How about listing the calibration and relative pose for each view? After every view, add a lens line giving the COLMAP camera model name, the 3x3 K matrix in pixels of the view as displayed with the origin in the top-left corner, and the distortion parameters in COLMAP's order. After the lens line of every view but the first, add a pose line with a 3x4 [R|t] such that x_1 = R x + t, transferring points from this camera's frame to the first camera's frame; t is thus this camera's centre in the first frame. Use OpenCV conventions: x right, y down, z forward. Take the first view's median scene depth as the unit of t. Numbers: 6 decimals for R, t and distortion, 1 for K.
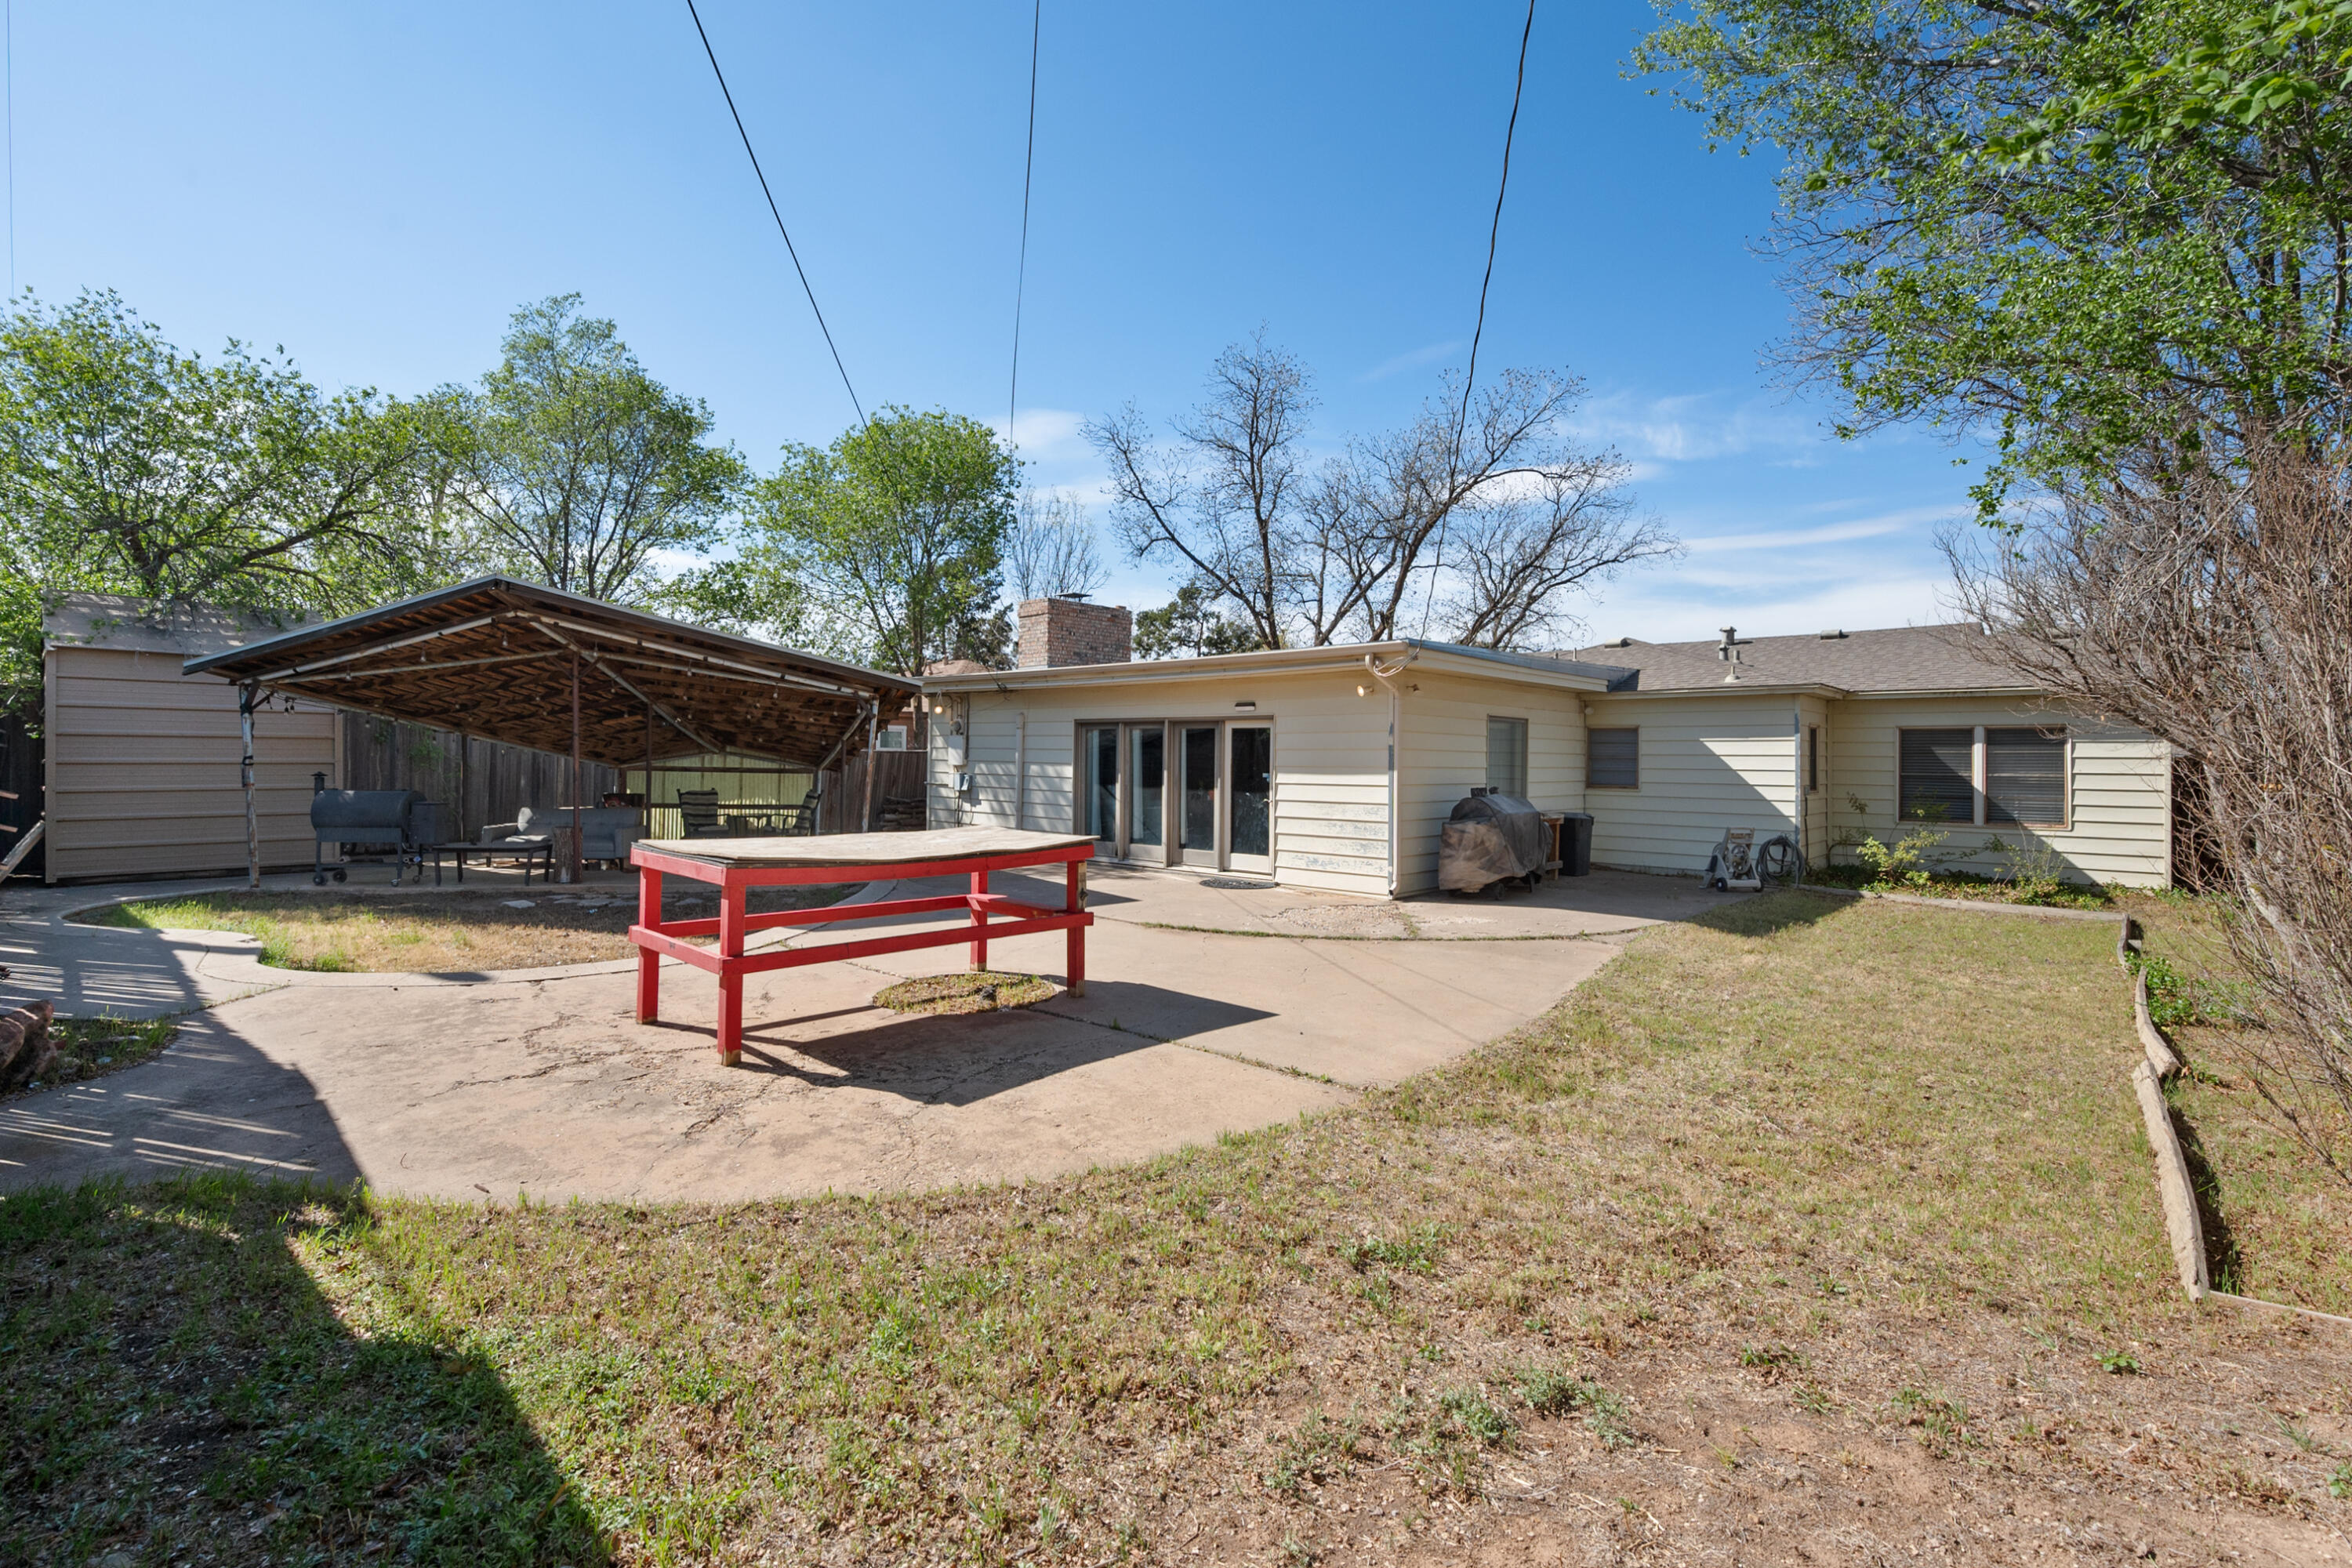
lens RADIAL K [[1076.1, 0, 1176.4], [0, 1076.1, 780.9], [0, 0, 1]] dist [-0.002594, -0.000425]
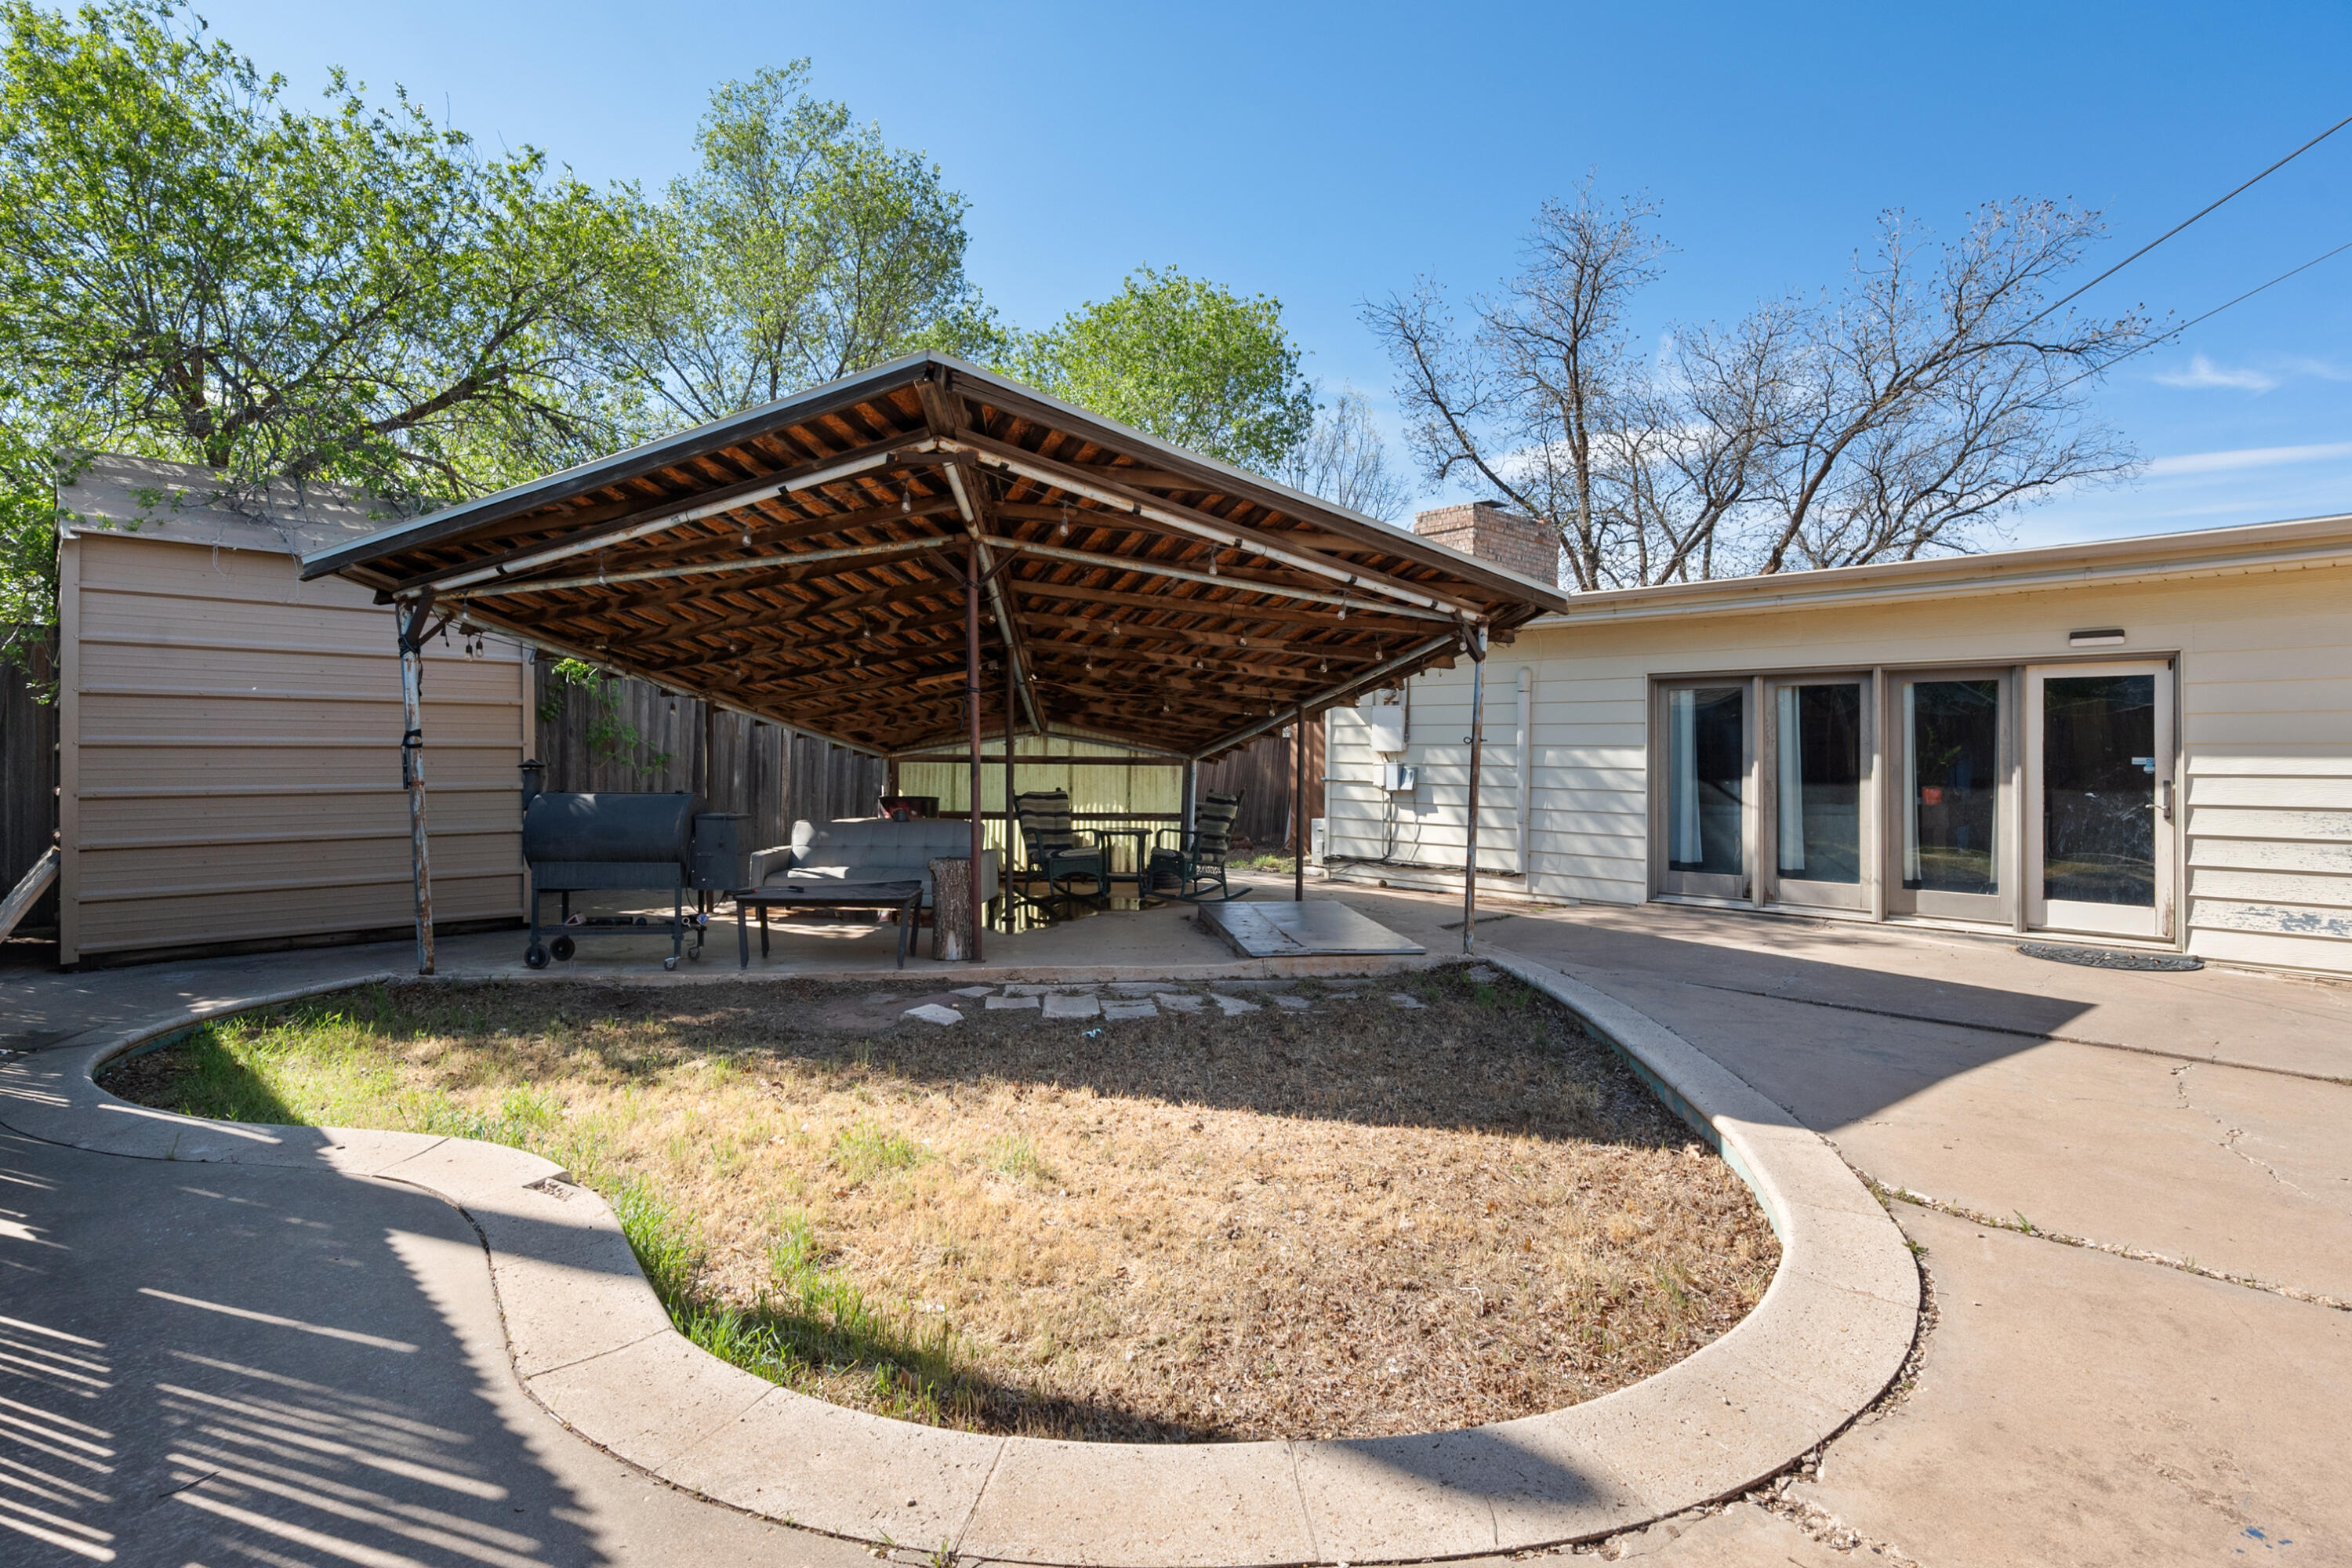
lens RADIAL K [[1188.7, 0, 1176.5], [0, 1188.7, 774.3], [0, 0, 1]] dist [-0.002574, 0.000269]
pose [[0.998331, -0.003849, -0.057630, -0.380283], [0.003538, 0.999979, -0.005509, 0.003281], [0.057650, 0.005296, 0.998323, 0.361521]]
